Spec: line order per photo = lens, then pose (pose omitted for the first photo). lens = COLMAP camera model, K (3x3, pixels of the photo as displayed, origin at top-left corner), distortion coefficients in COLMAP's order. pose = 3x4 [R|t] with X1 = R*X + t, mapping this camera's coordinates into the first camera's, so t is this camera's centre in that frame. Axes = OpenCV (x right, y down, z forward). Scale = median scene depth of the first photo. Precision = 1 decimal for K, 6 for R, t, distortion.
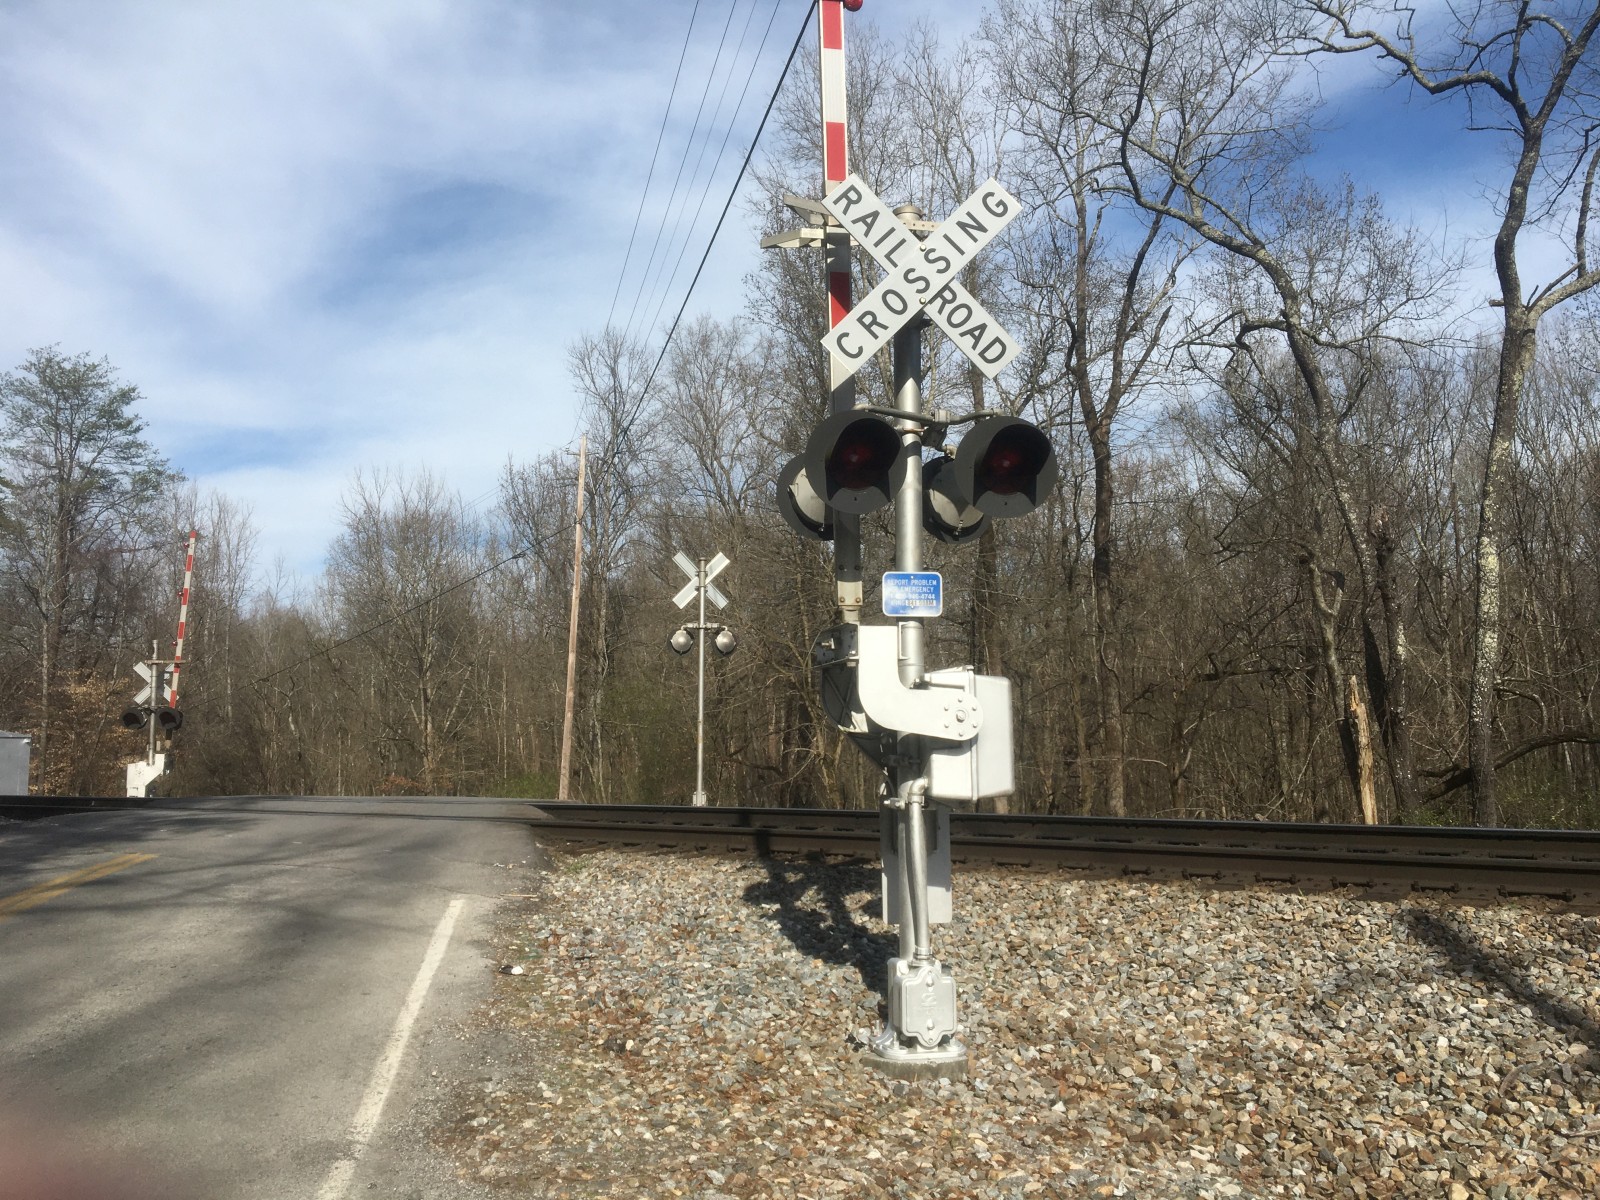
lens RADIAL K [[1336.8, 0, 788.1], [0, 1336.8, 581.0], [0, 0, 1]] dist [0.083672, -0.128432]
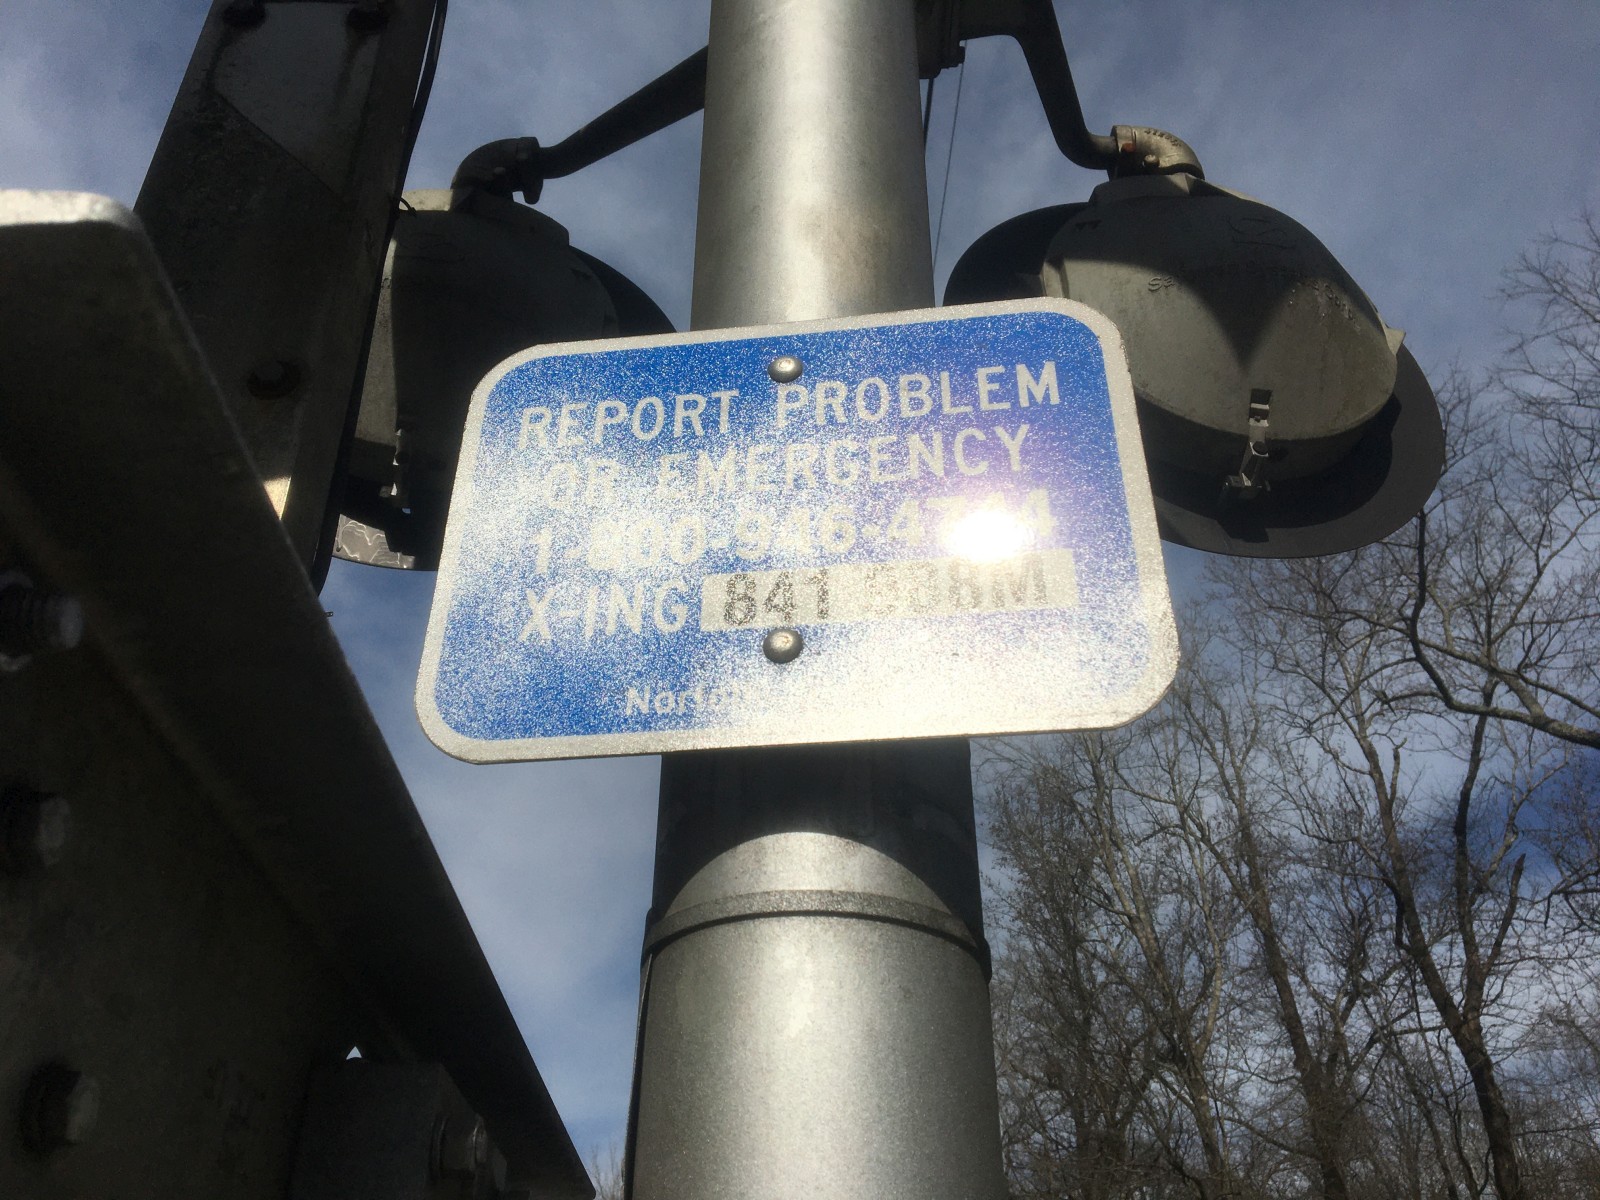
lens RADIAL K [[1336.8, 0, 788.1], [0, 1336.8, 581.0], [0, 0, 1]] dist [0.083672, -0.128432]
pose [[0.980397, -0.102853, -0.168058, 0.071545], [0.012828, 0.884451, -0.466457, 0.035639], [0.196615, 0.455157, 0.868432, 0.620124]]
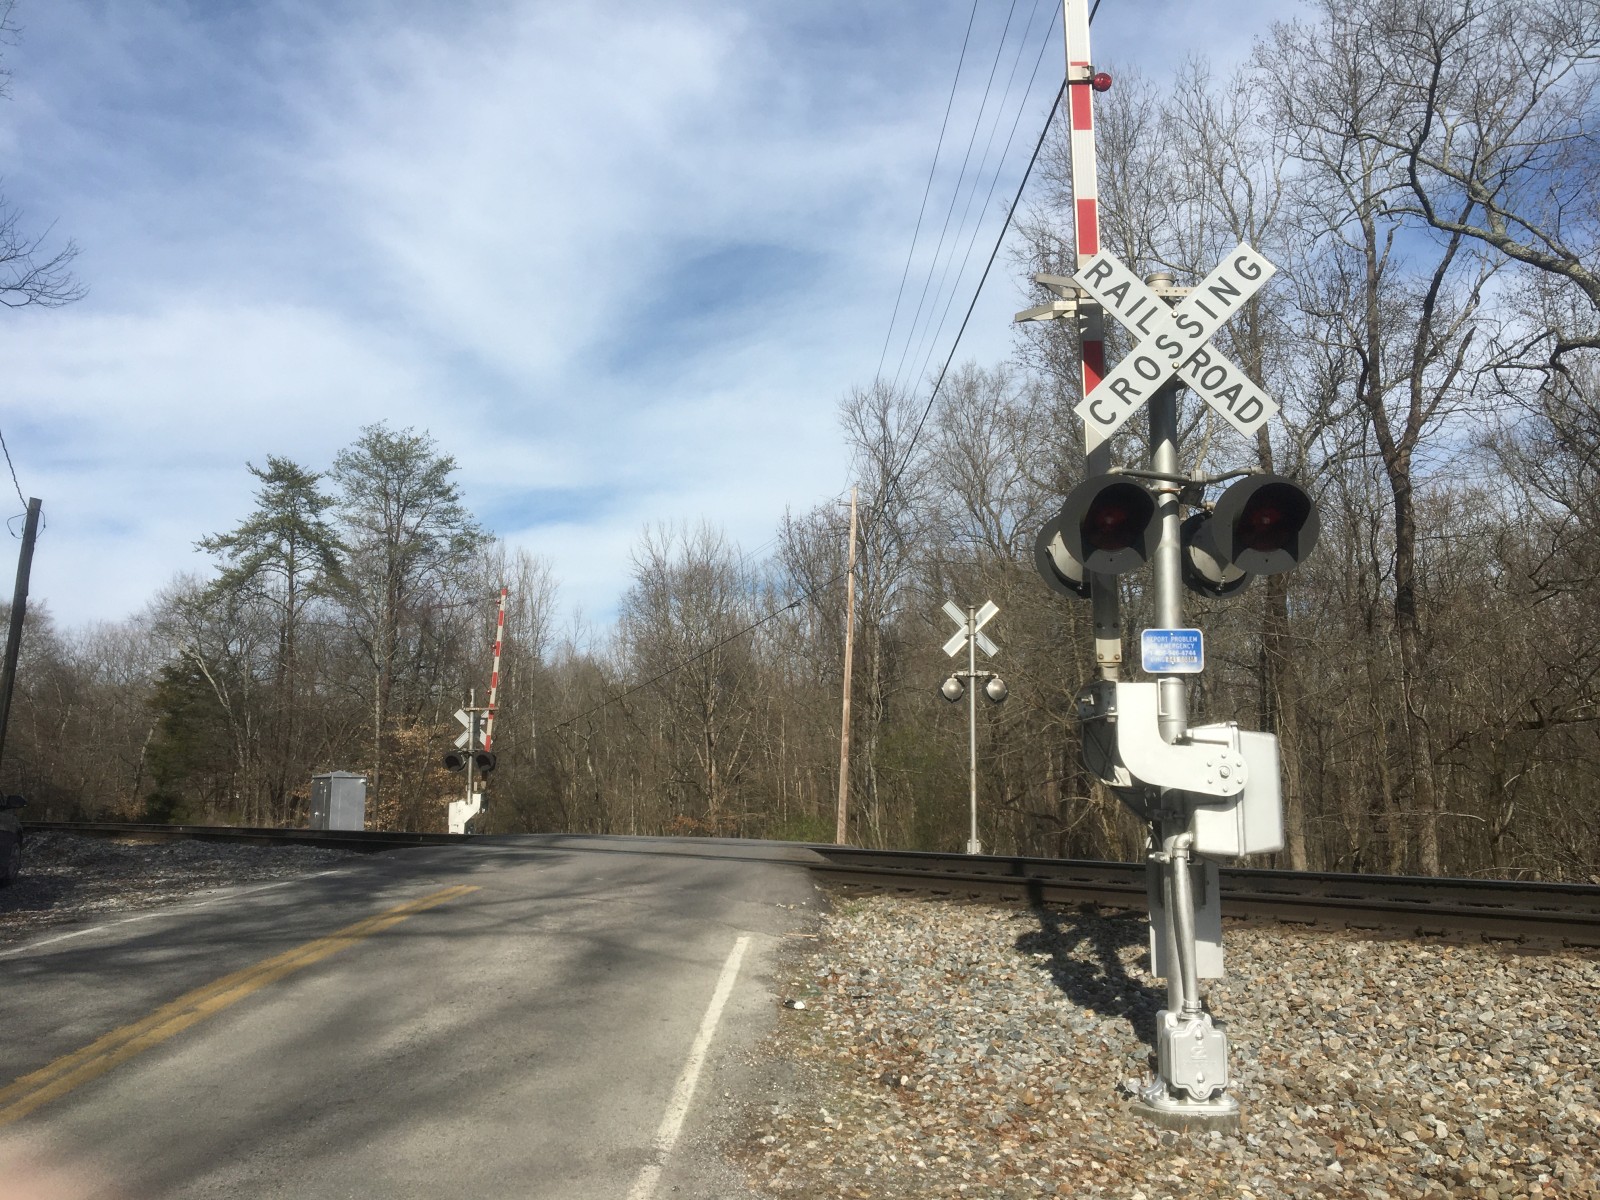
lens RADIAL K [[1336.8, 0, 788.1], [0, 1336.8, 581.0], [0, 0, 1]] dist [0.083672, -0.128432]
pose [[0.979334, -0.020522, -0.201205, 0.008993], [0.013890, 0.999315, -0.034315, -0.008073], [0.201771, 0.030811, 0.978948, -0.042640]]
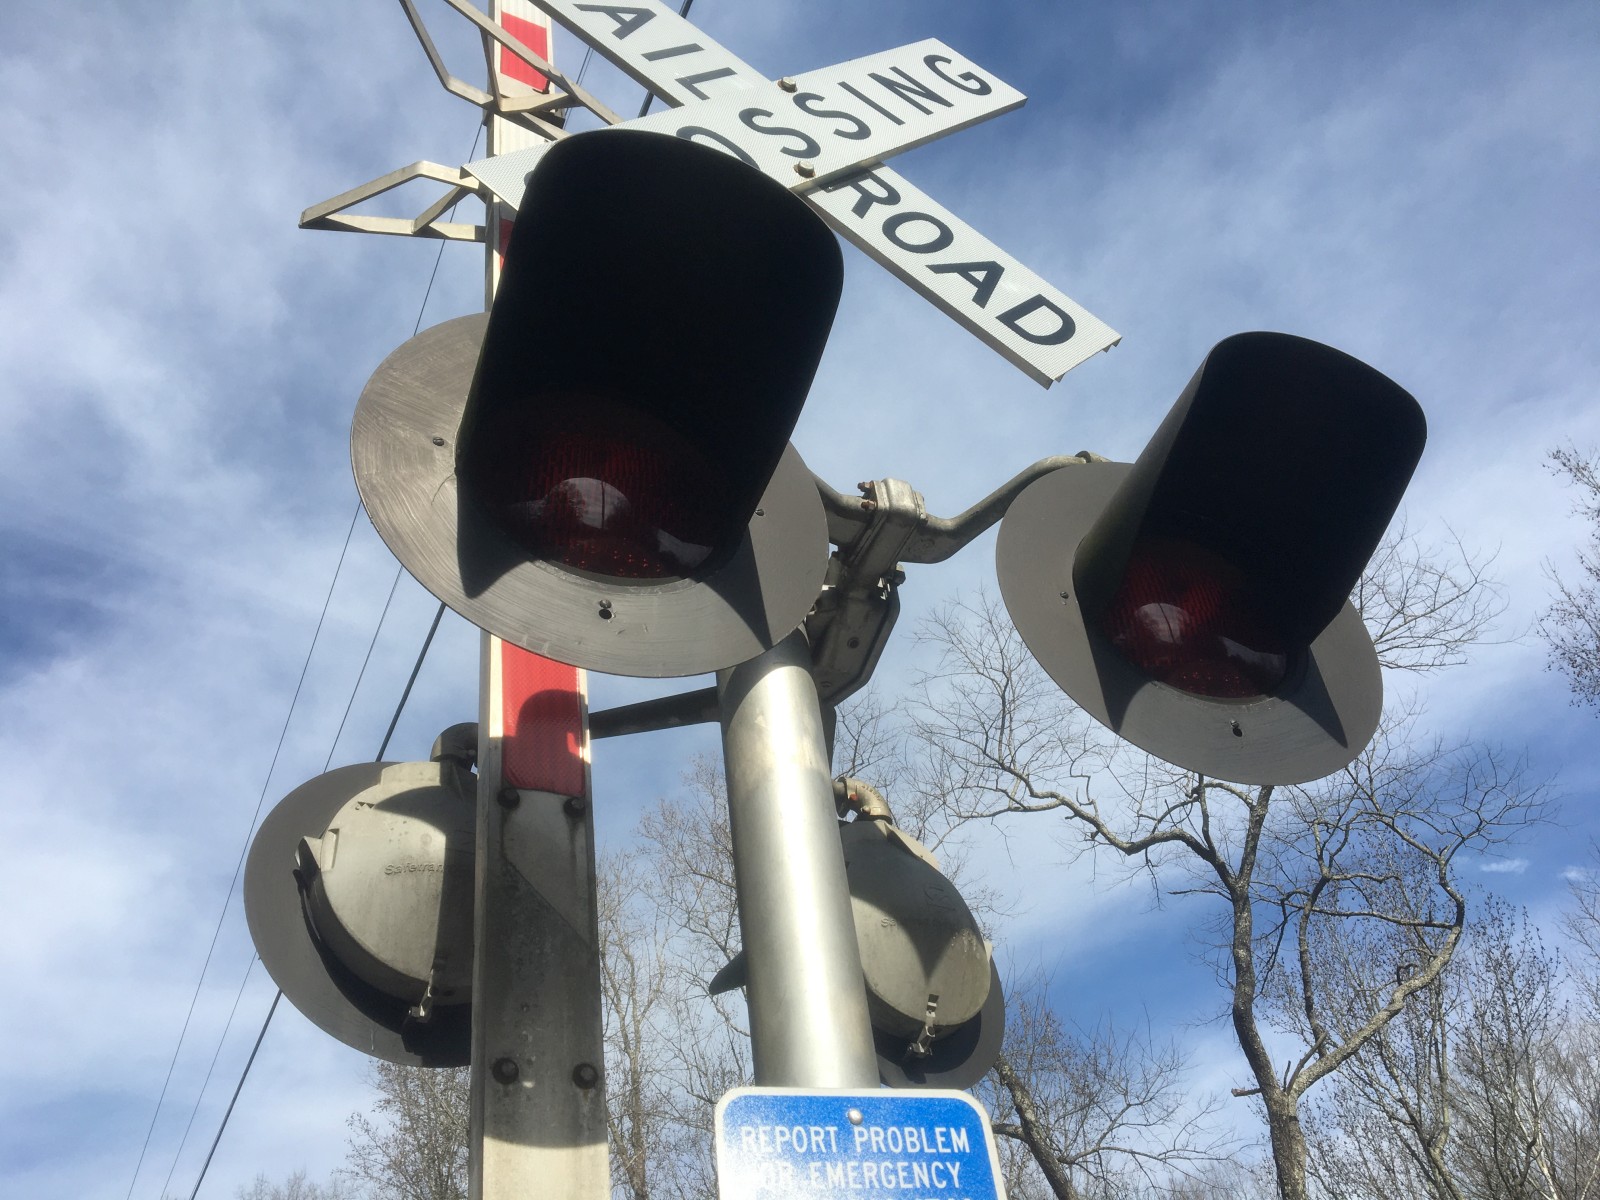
lens RADIAL K [[1333.4, 0, 776.8], [0, 1333.4, 595.6], [0, 0, 1]] dist [0.072584, -0.114354]
pose [[0.969763, 0.071288, 0.233404, 0.018263], [0.079298, 0.812448, -0.577616, 0.034070], [-0.230806, 0.578659, 0.782229, 0.531840]]
